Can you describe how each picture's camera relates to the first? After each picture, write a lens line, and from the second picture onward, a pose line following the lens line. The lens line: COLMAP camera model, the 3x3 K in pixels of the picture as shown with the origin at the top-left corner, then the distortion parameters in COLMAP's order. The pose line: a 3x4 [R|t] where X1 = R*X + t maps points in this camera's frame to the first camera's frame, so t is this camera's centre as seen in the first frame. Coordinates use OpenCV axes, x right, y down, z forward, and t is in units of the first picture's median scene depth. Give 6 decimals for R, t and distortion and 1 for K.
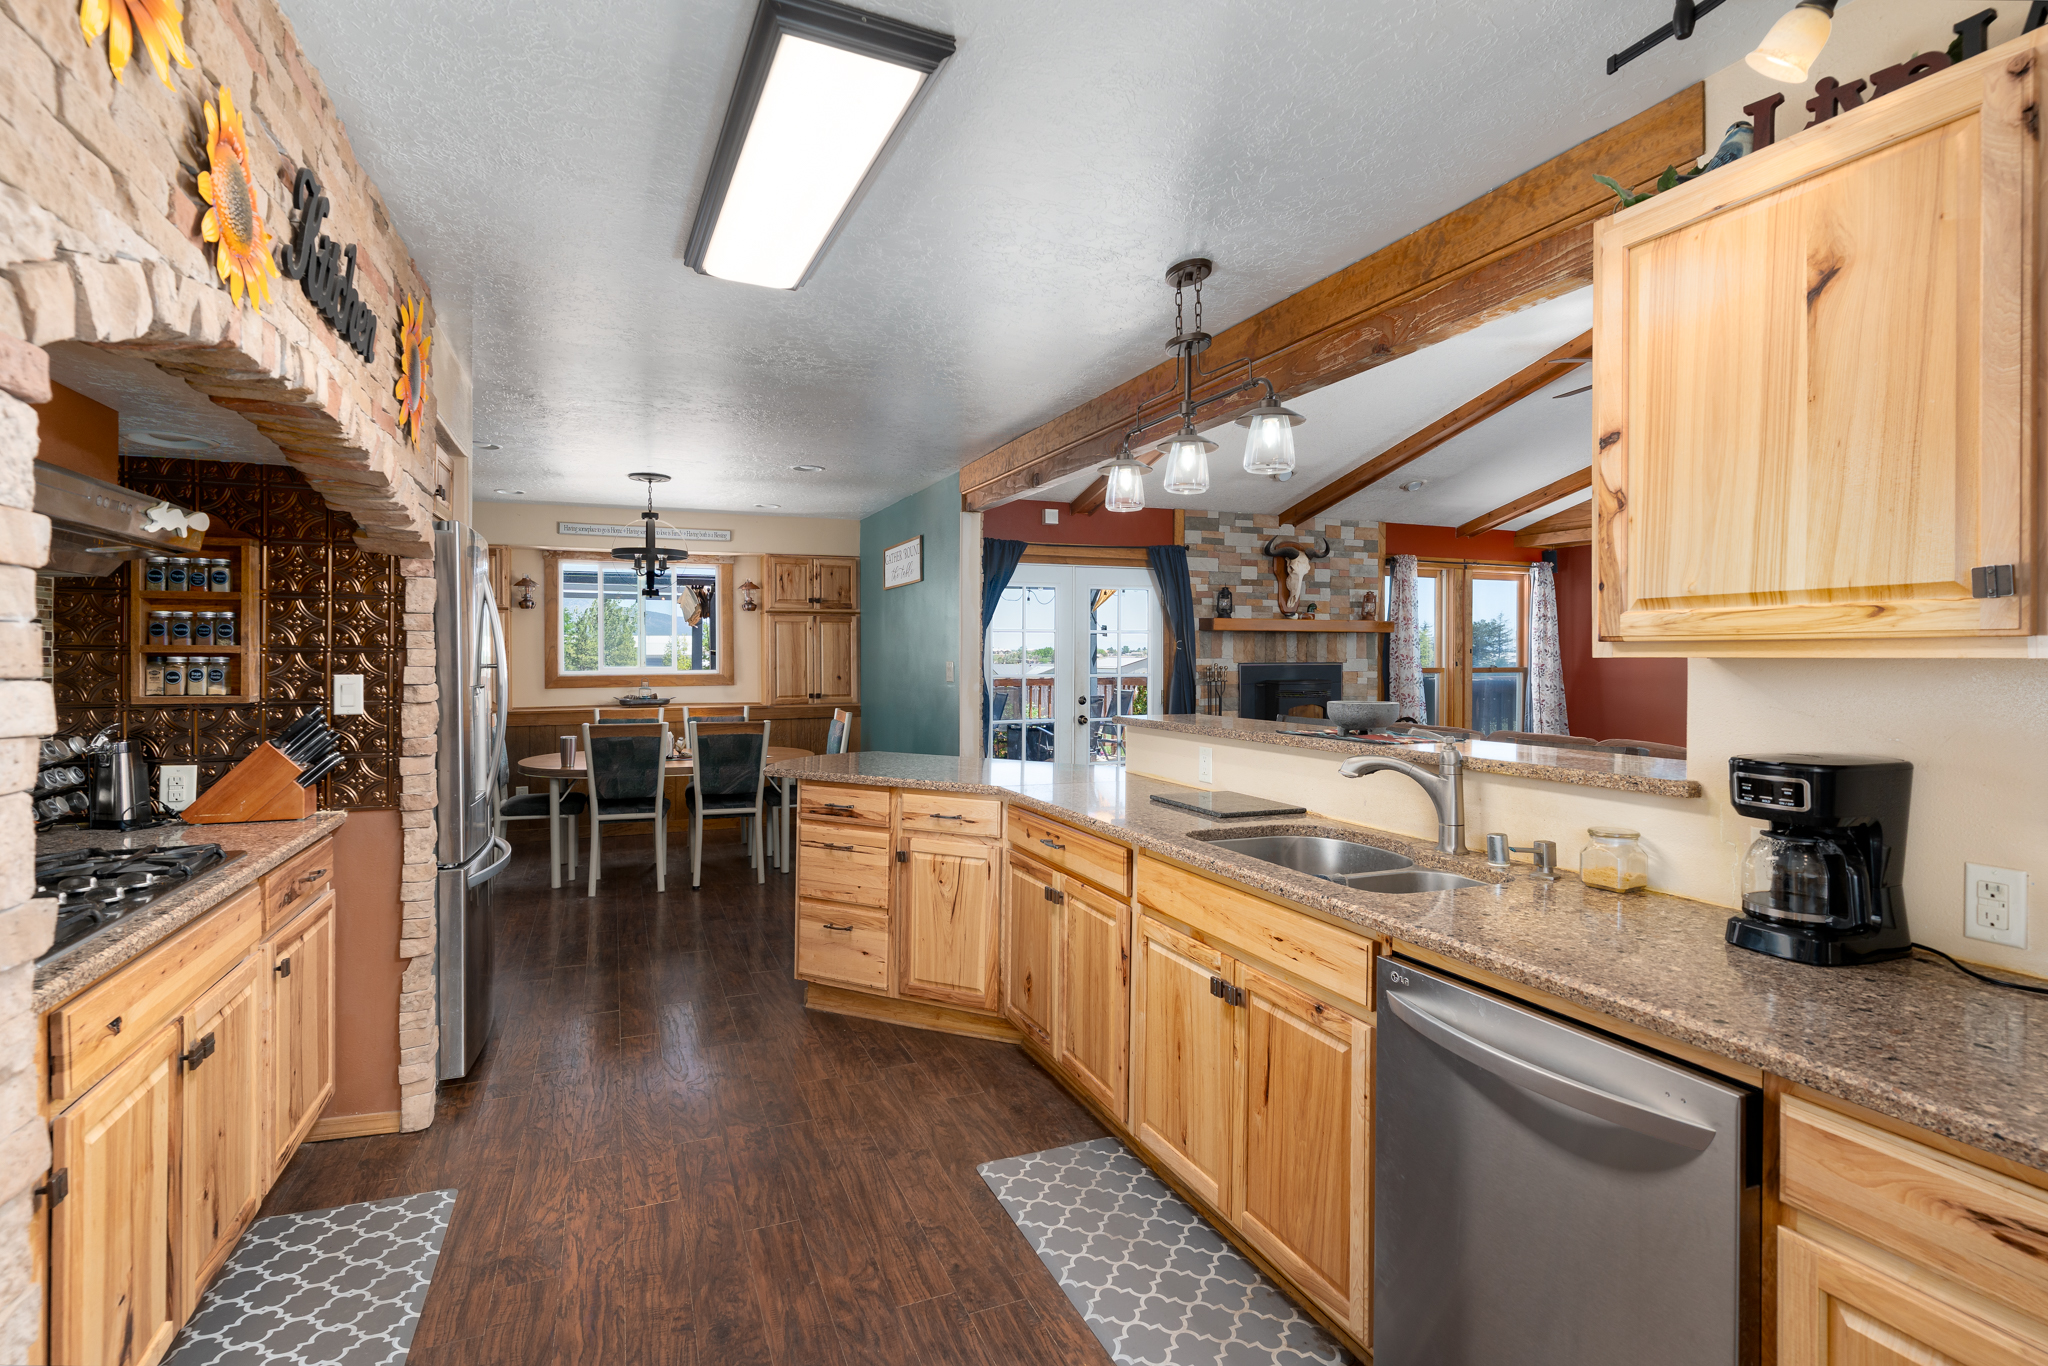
lens RADIAL K [[980.6, 0, 1055.5], [0, 980.6, 651.1], [0, 0, 1]] dist [0.001405, -0.000450]
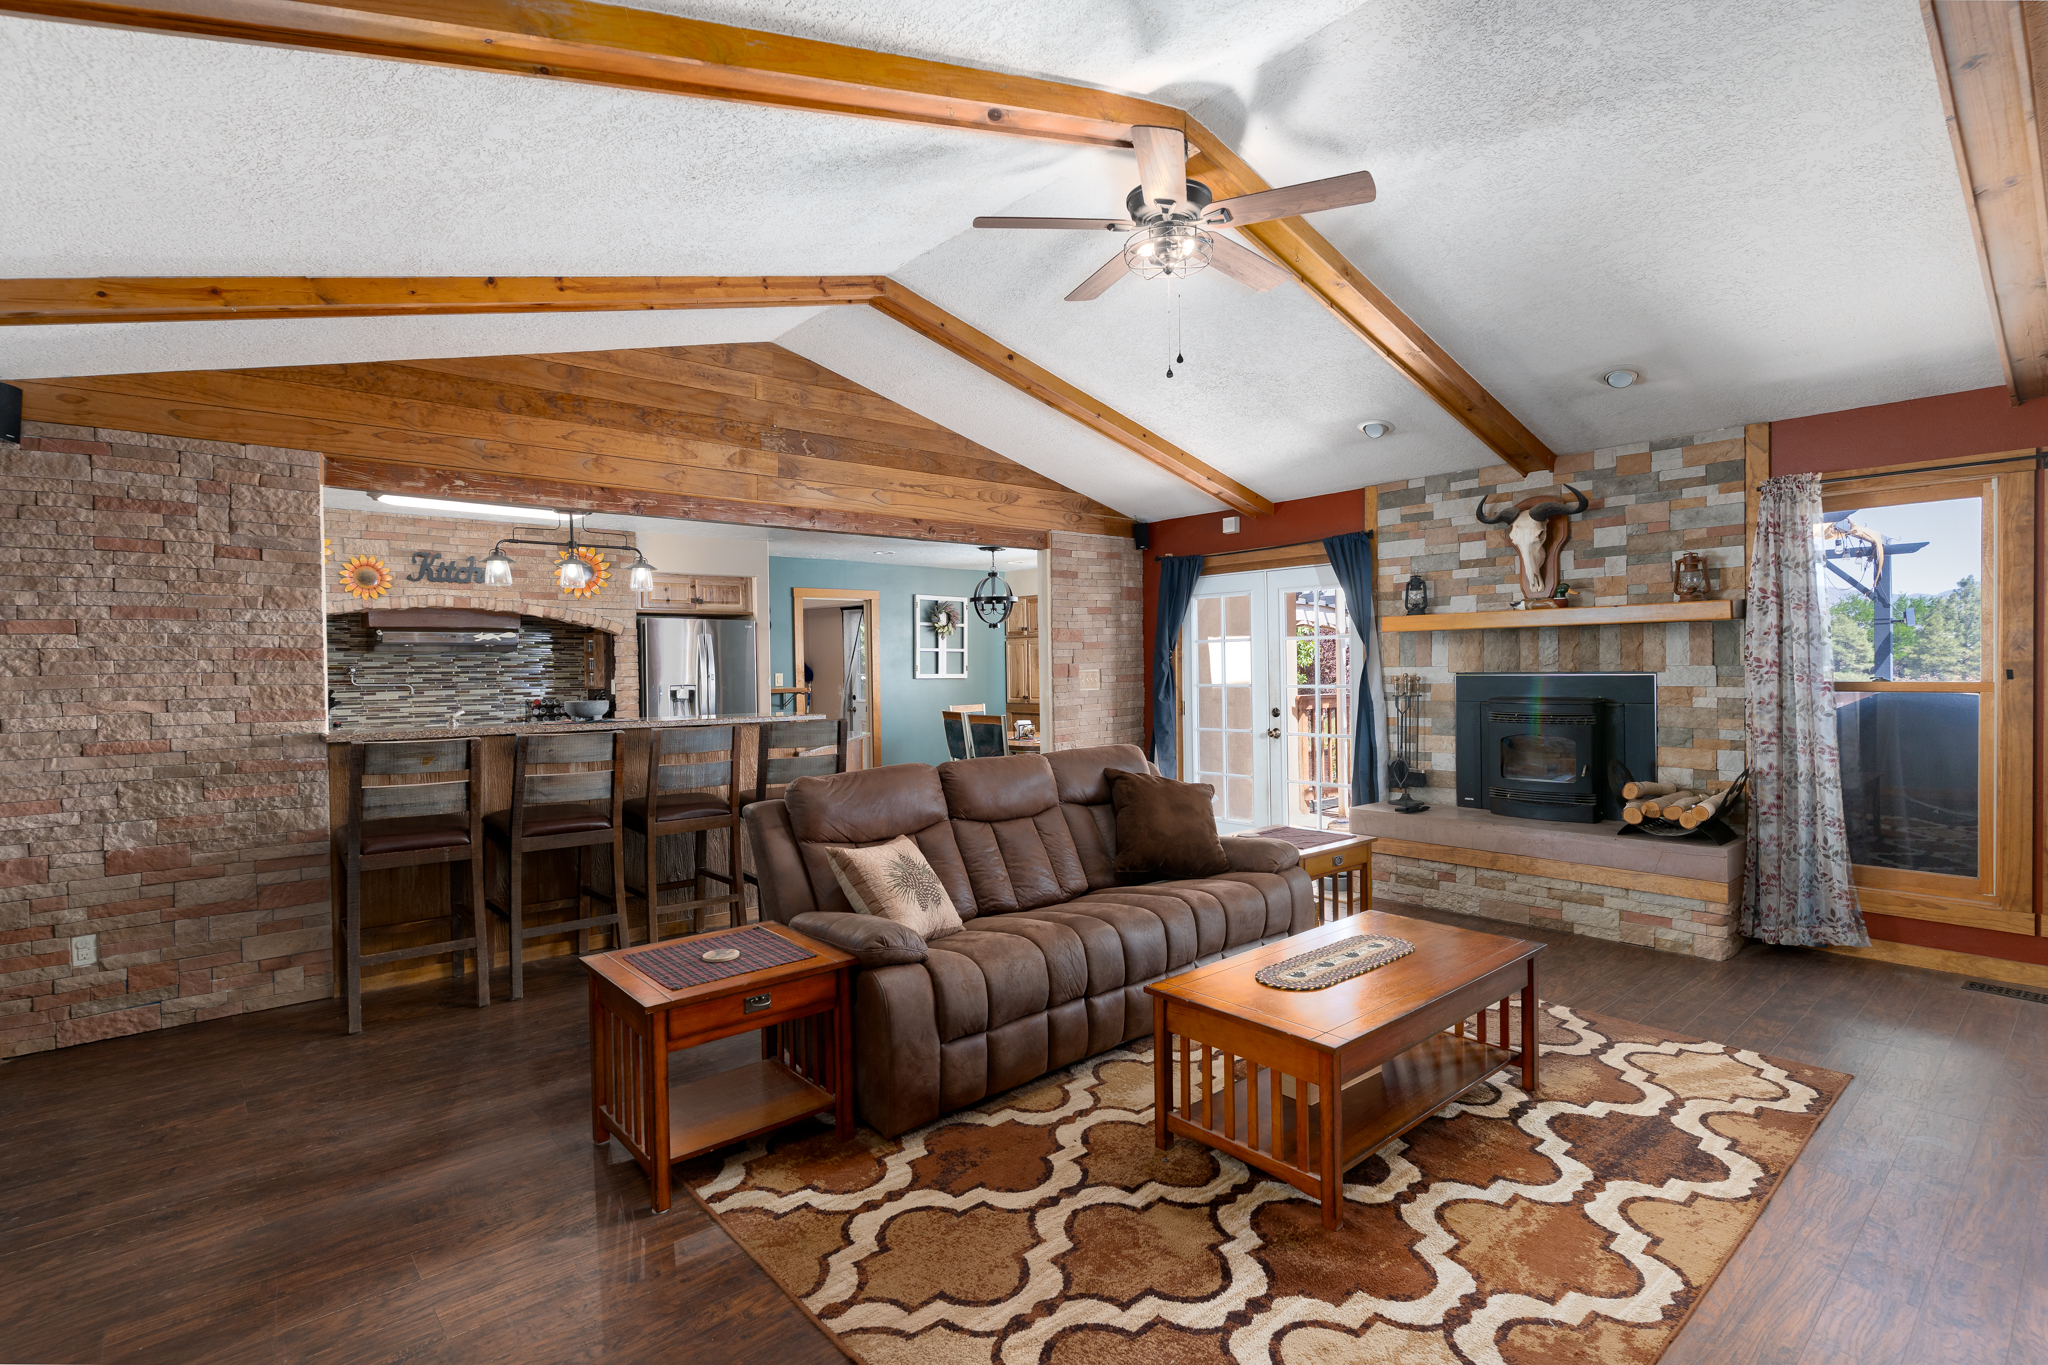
lens RADIAL K [[980.6, 0, 1038.7], [0, 980.6, 672.1], [0, 0, 1]] dist [0.001405, -0.000450]
pose [[0.305334, 0.002336, -0.952242, 0.808340], [0.015833, 0.999846, 0.007530, 0.000502], [0.952114, -0.017376, 0.305250, 0.470038]]
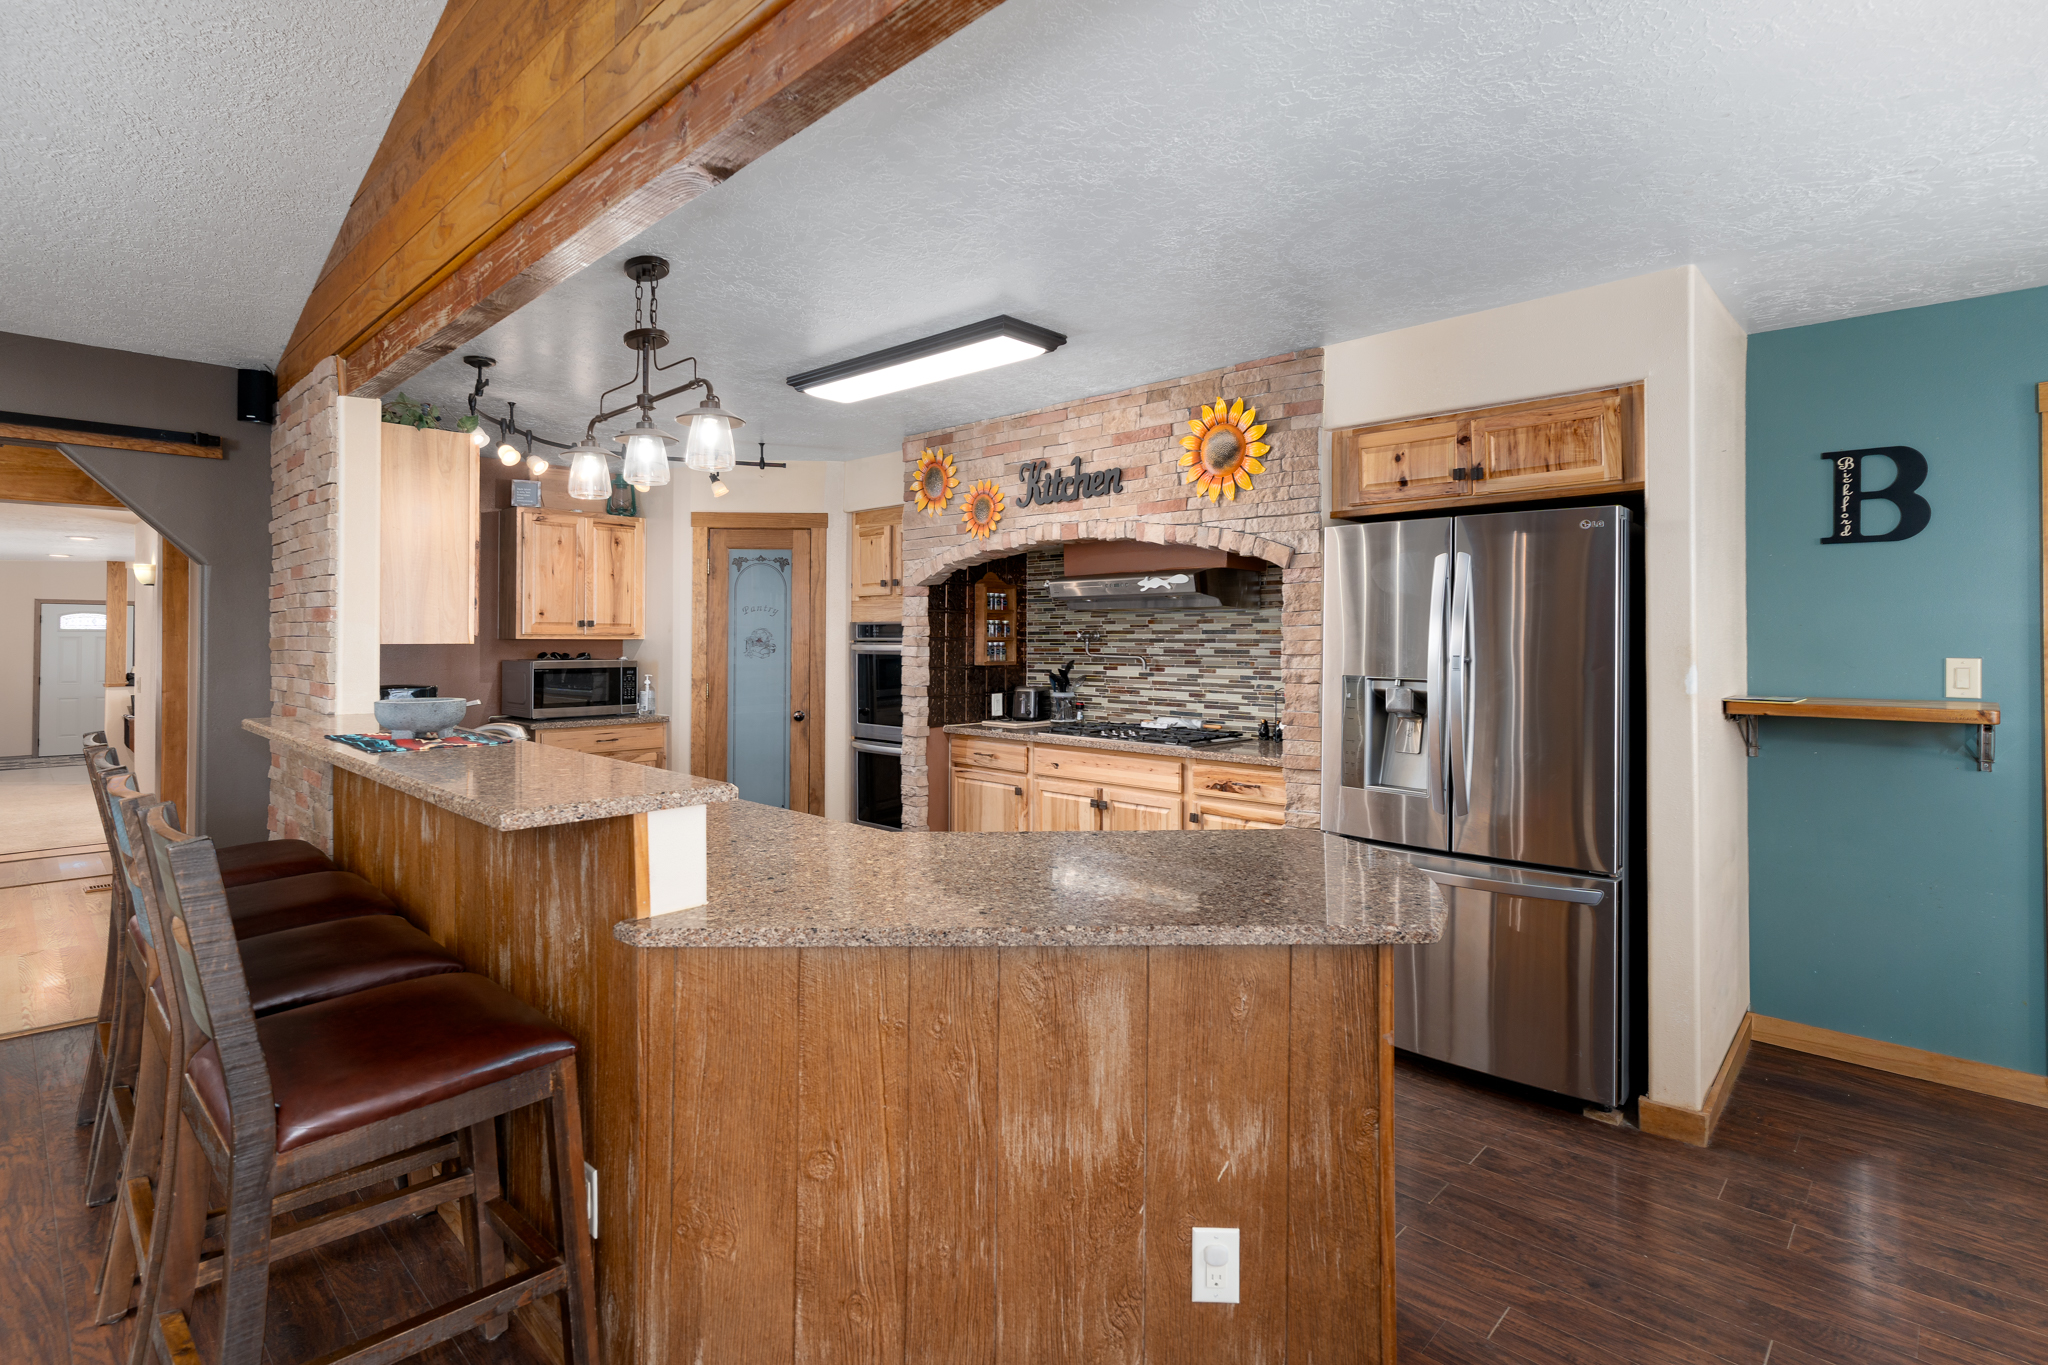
lens RADIAL K [[980.6, 0, 1025.0], [0, 980.6, 640.4], [0, 0, 1]] dist [0.001405, -0.000450]
pose [[-0.927968, -0.002211, -0.372654, 0.052170], [-0.001921, 0.999997, -0.001149, -0.000091], [0.372656, -0.000350, -0.927970, 0.760511]]
